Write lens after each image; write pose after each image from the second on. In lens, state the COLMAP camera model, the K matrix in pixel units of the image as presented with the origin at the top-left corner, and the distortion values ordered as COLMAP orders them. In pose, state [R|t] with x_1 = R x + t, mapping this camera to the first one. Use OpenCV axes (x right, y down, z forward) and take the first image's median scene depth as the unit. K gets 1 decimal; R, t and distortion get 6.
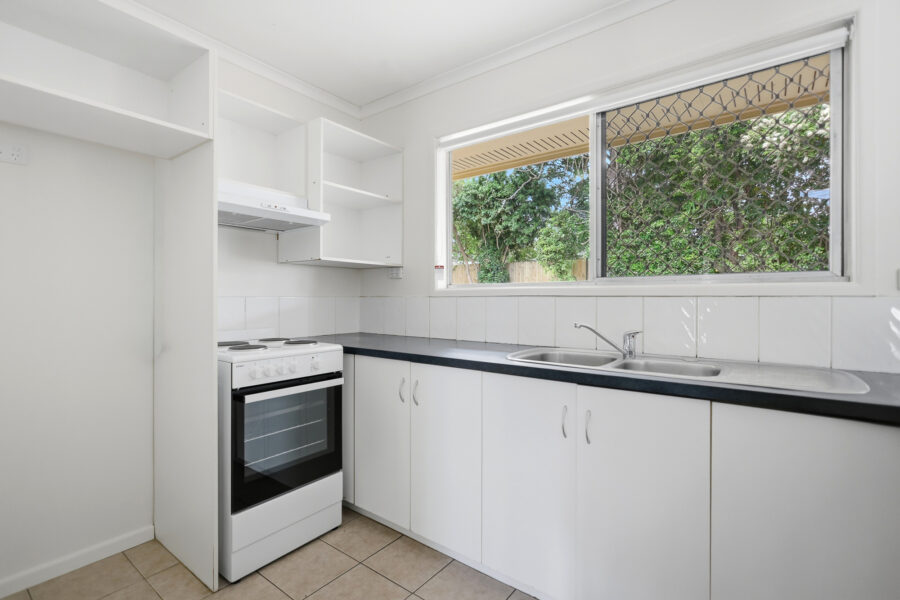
lens RADIAL K [[414.8, 0, 445.7], [0, 414.8, 300.5], [0, 0, 1]] dist [0.000280, -0.001552]
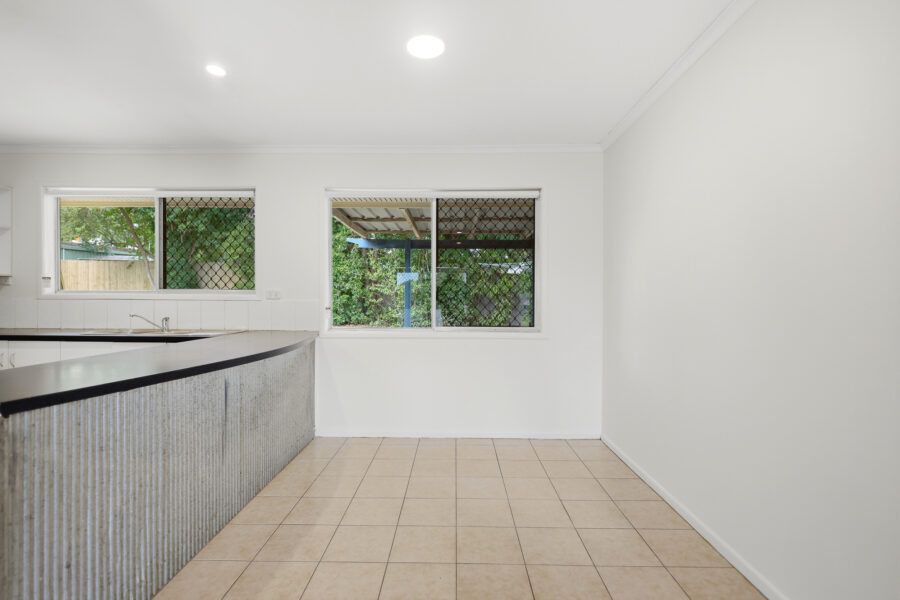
lens RADIAL K [[414.8, 0, 451.4], [0, 414.8, 299.5], [0, 0, 1]] dist [0.000280, -0.001552]
pose [[0.797226, -0.000523, 0.603681, 0.042399], [0.000752, 1.000000, -0.000126, -0.001257], [-0.603680, 0.000555, 0.797226, -0.175543]]
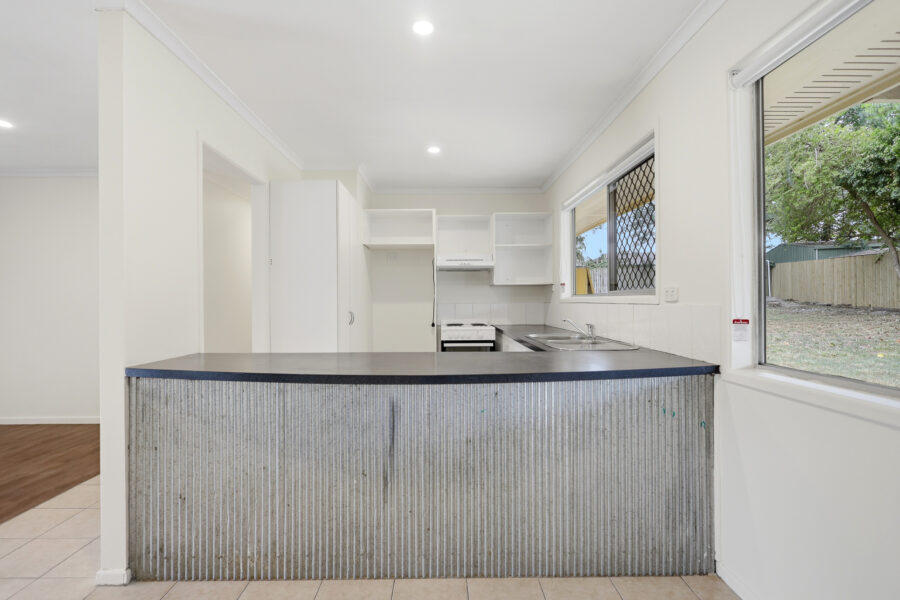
lens RADIAL K [[414.8, 0, 447.2], [0, 414.8, 298.4], [0, 0, 1]] dist [0.000280, -0.001552]
pose [[0.610987, -0.013702, -0.791522, 0.184967], [0.005862, 0.999901, -0.012784, -0.001453], [0.791619, 0.003171, 0.611007, -0.062594]]
